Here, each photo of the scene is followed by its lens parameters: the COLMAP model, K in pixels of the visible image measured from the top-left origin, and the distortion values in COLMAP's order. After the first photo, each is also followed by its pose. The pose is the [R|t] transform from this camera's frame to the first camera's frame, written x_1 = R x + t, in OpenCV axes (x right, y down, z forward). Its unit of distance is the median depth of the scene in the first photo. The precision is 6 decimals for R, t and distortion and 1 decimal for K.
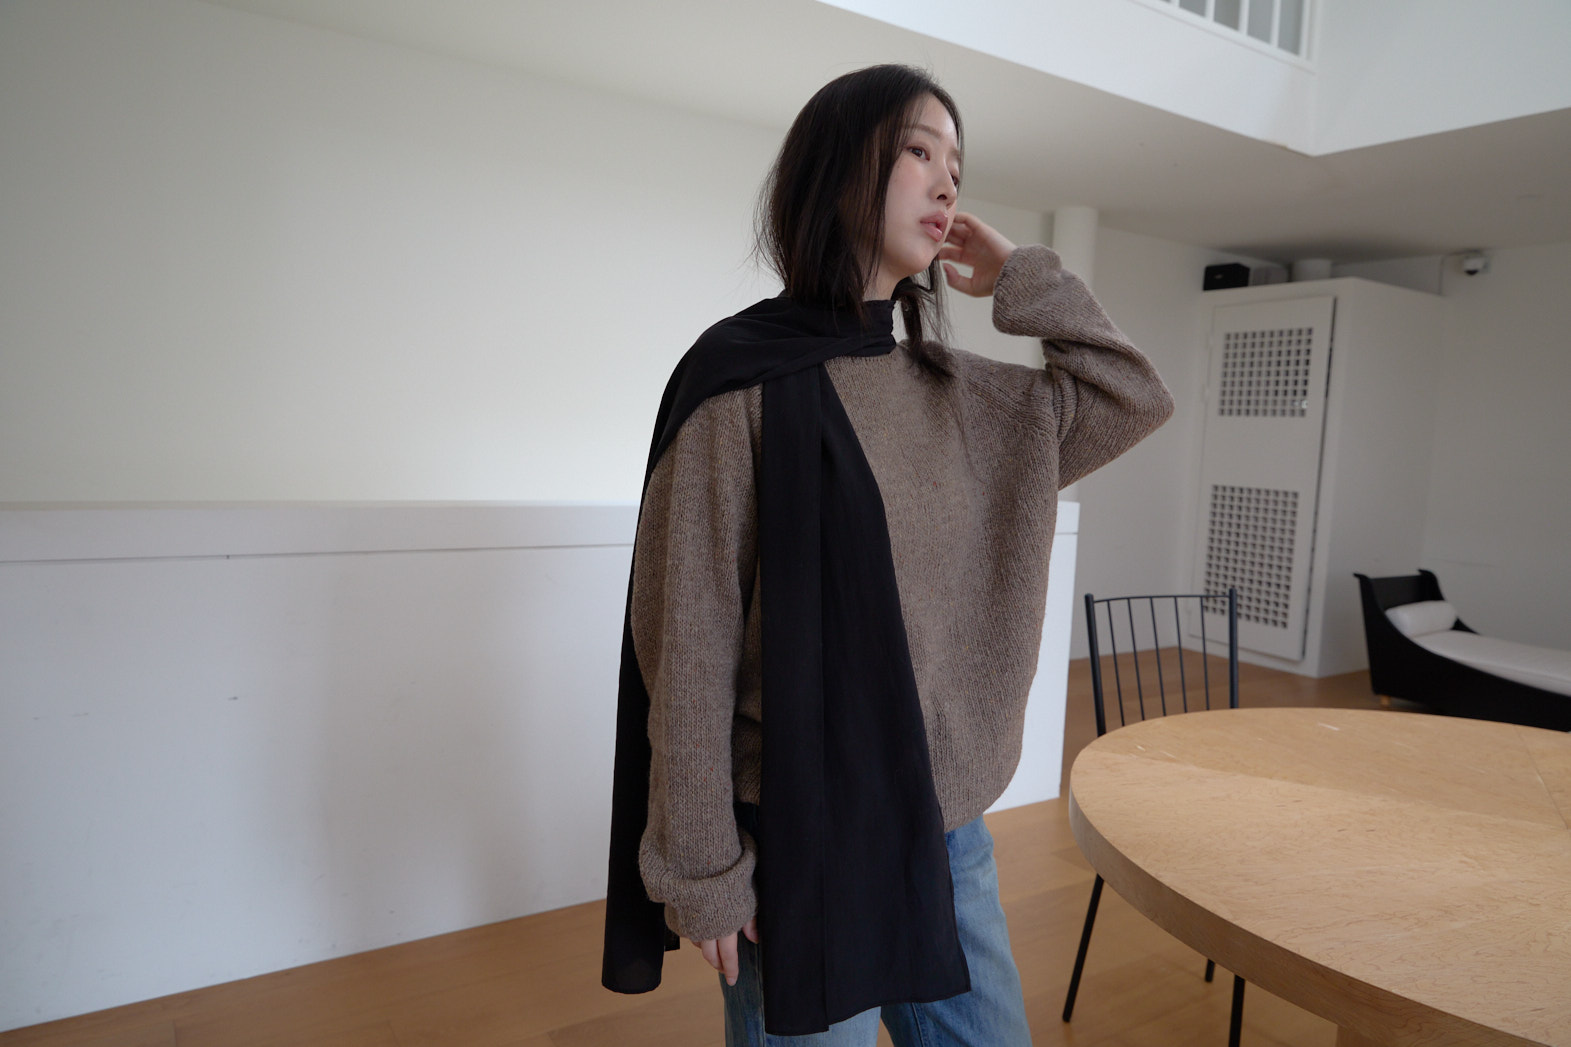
lens RADIAL K [[1062.1, 0, 791.3], [0, 1062.1, 524.3], [0, 0, 1]] dist [0.004723, -0.003061]
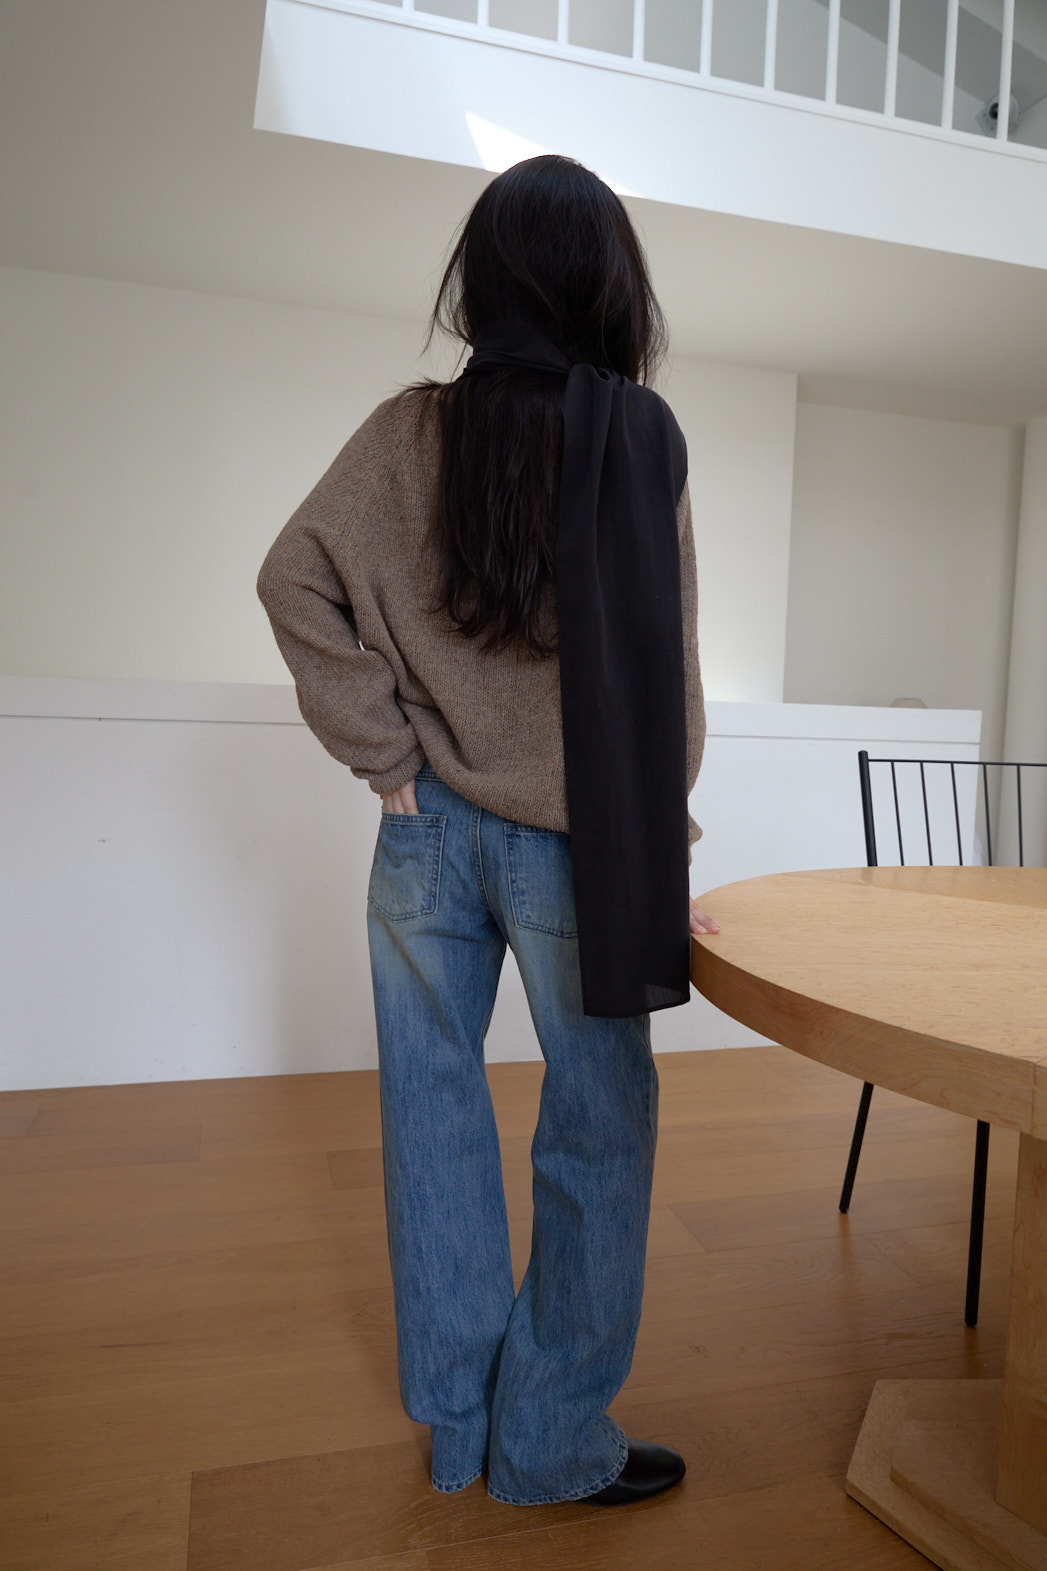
lens RADIAL K [[1062.1, 0, 524.5], [0, 1062.1, 787.6], [0, 0, 1]] dist [0.004723, -0.003061]
pose [[0.953776, 0.007827, -0.300416, 0.147178], [-0.017774, 0.999380, -0.030394, 0.070094], [0.299991, 0.034329, 0.953324, 0.007622]]
